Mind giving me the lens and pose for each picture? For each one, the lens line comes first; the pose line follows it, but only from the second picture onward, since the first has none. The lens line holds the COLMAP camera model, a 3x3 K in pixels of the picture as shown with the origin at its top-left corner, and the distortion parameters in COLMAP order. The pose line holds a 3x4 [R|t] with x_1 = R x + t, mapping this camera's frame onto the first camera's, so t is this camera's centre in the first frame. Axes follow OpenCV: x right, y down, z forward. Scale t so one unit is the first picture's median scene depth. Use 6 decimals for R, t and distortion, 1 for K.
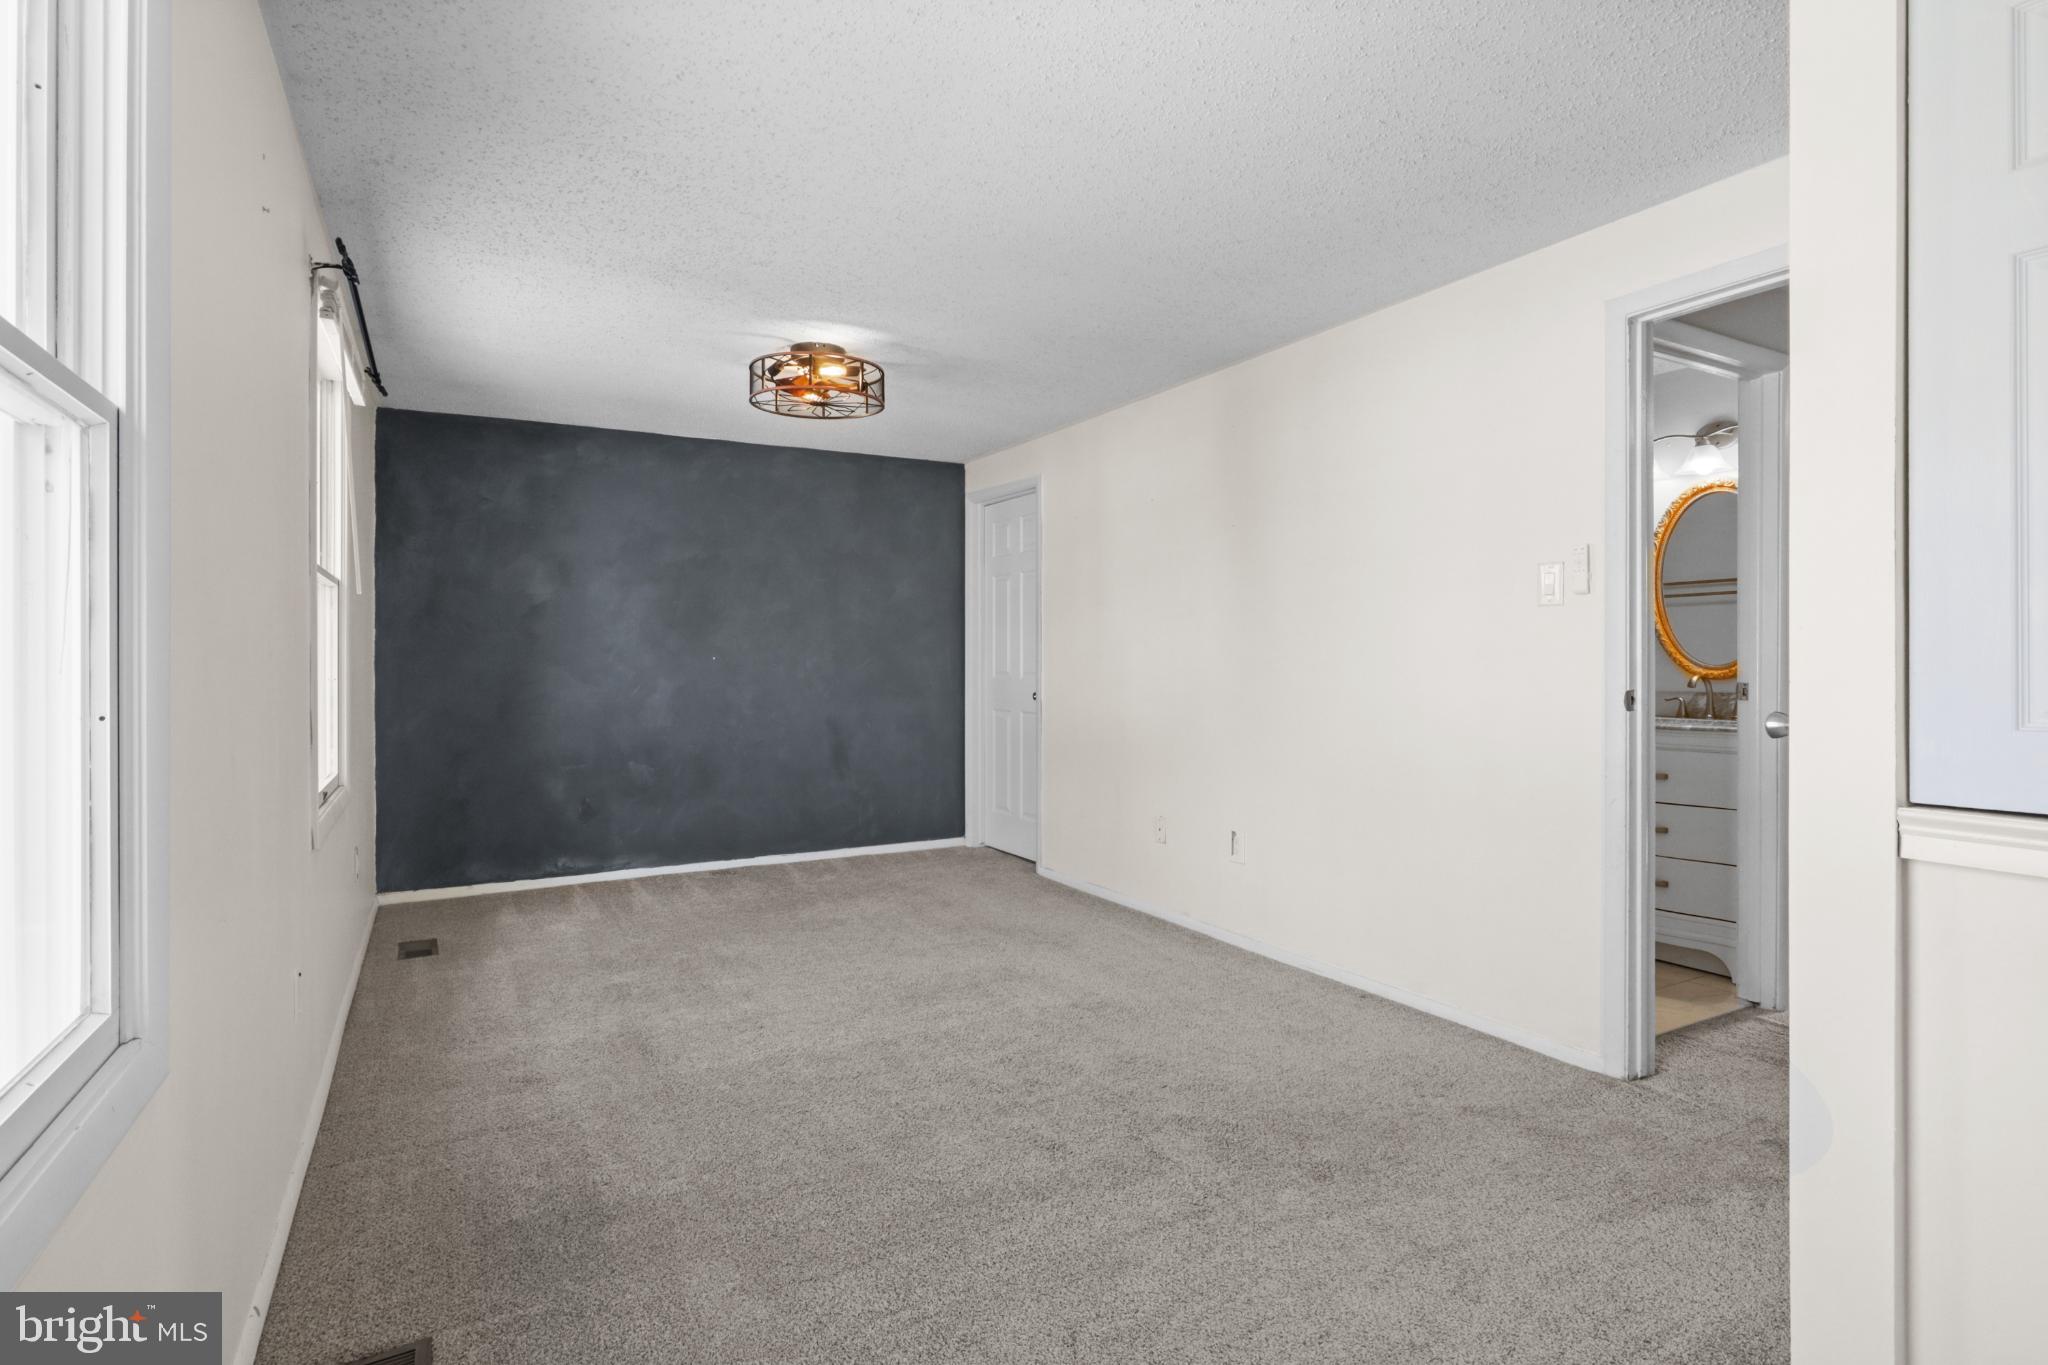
lens RADIAL K [[1033.6, 0, 1030.1], [0, 1033.6, 668.7], [0, 0, 1]] dist [-0.008377, 0.006751]
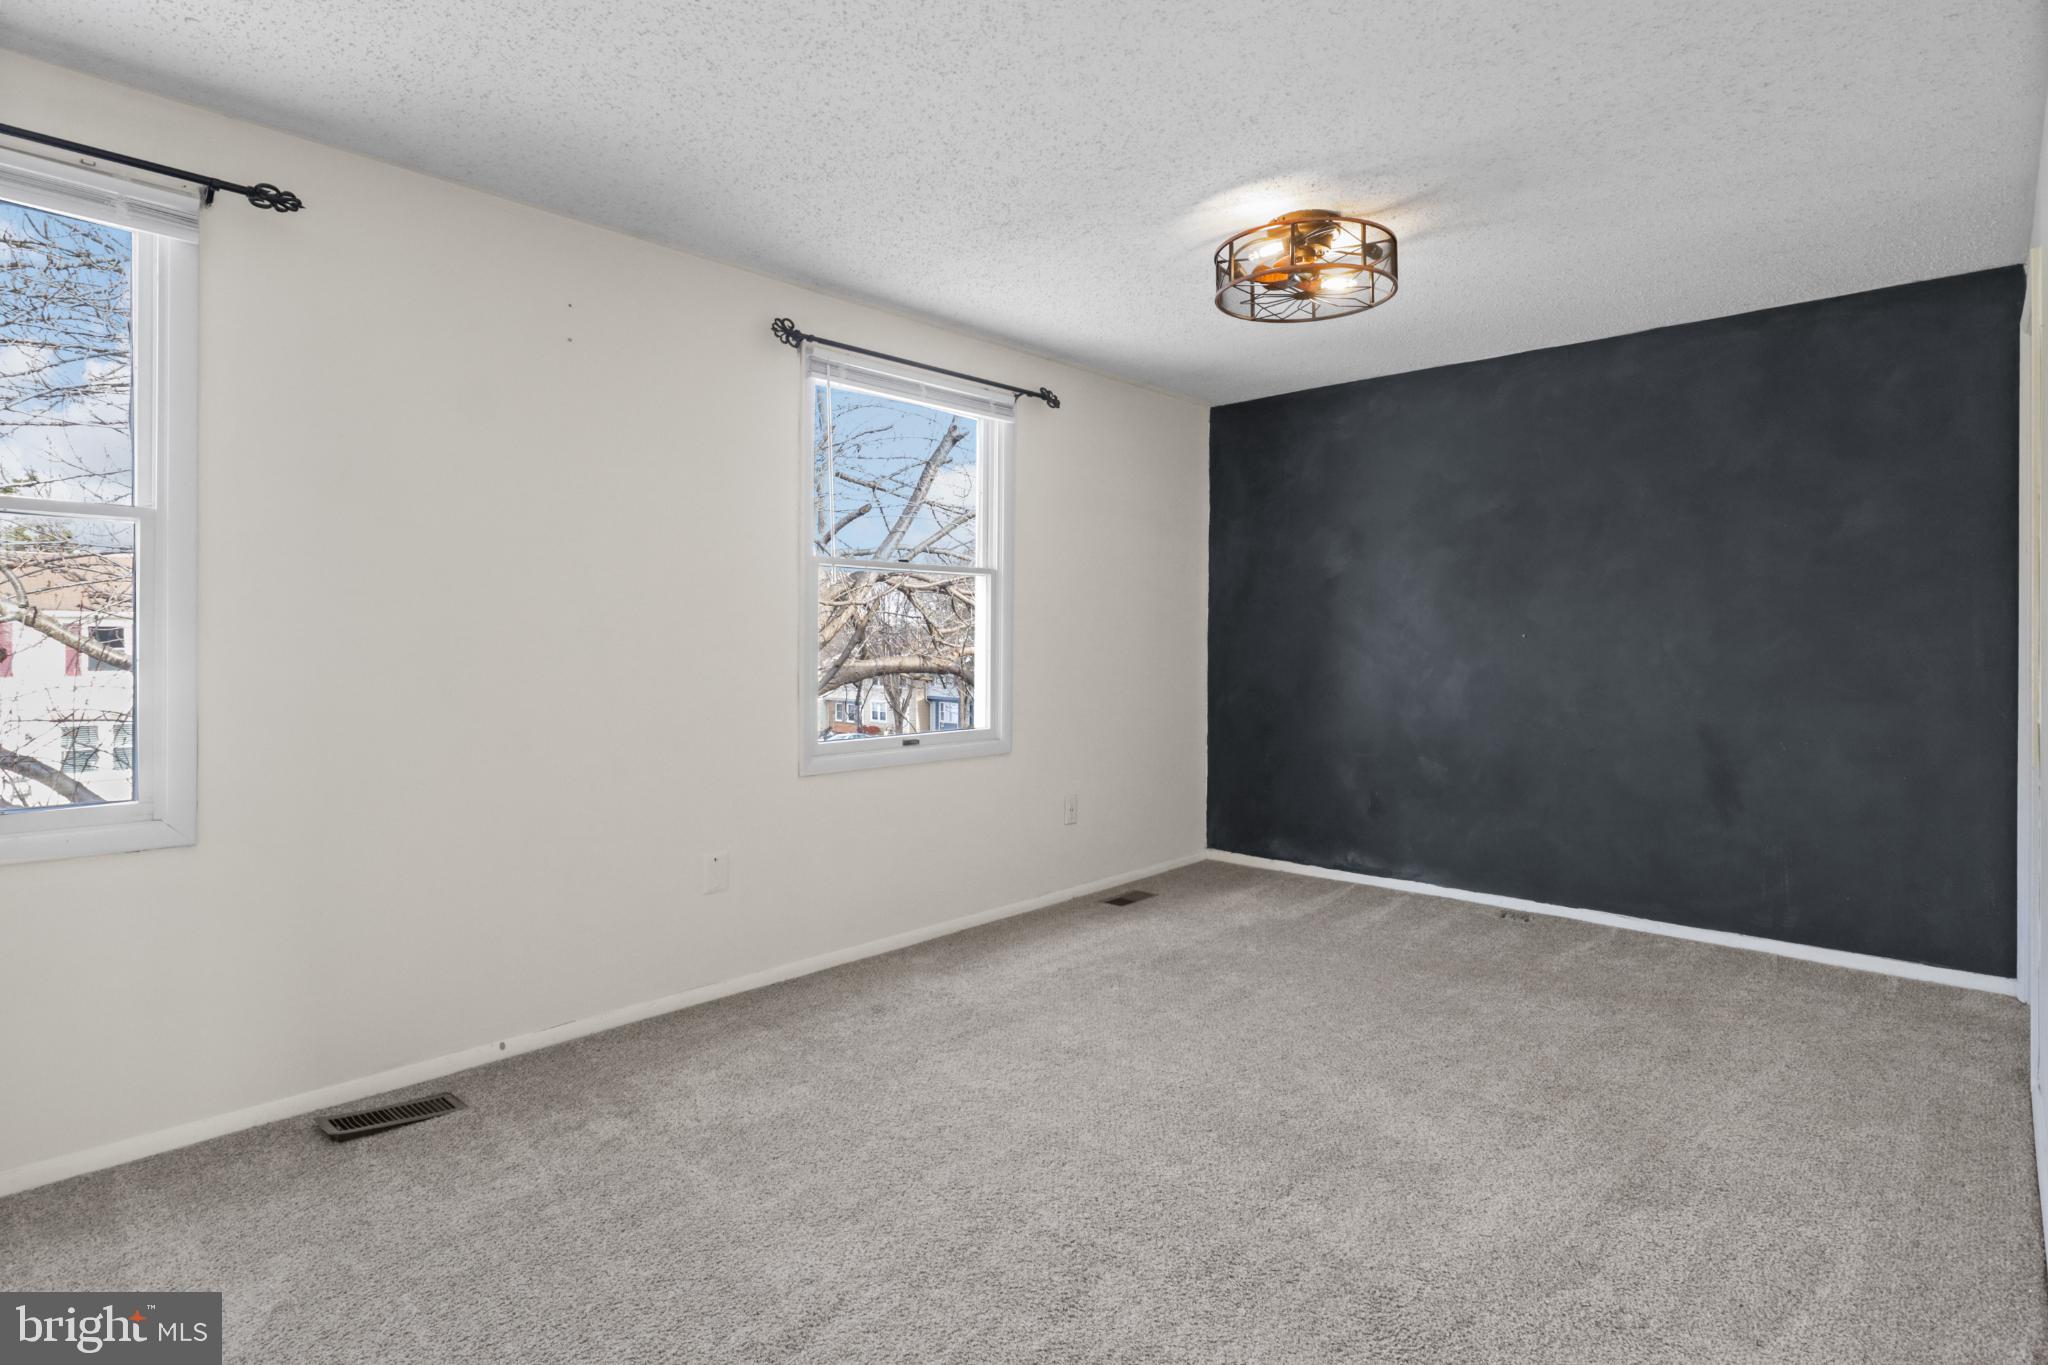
lens RADIAL K [[1033.6, 0, 1073.5], [0, 1033.6, 649.6], [0, 0, 1]] dist [-0.008377, 0.006751]
pose [[0.323913, 0.008950, -0.946044, 0.335697], [-0.018886, 0.999817, 0.002992, 0.004530], [0.945898, 0.016898, 0.324023, 0.462583]]
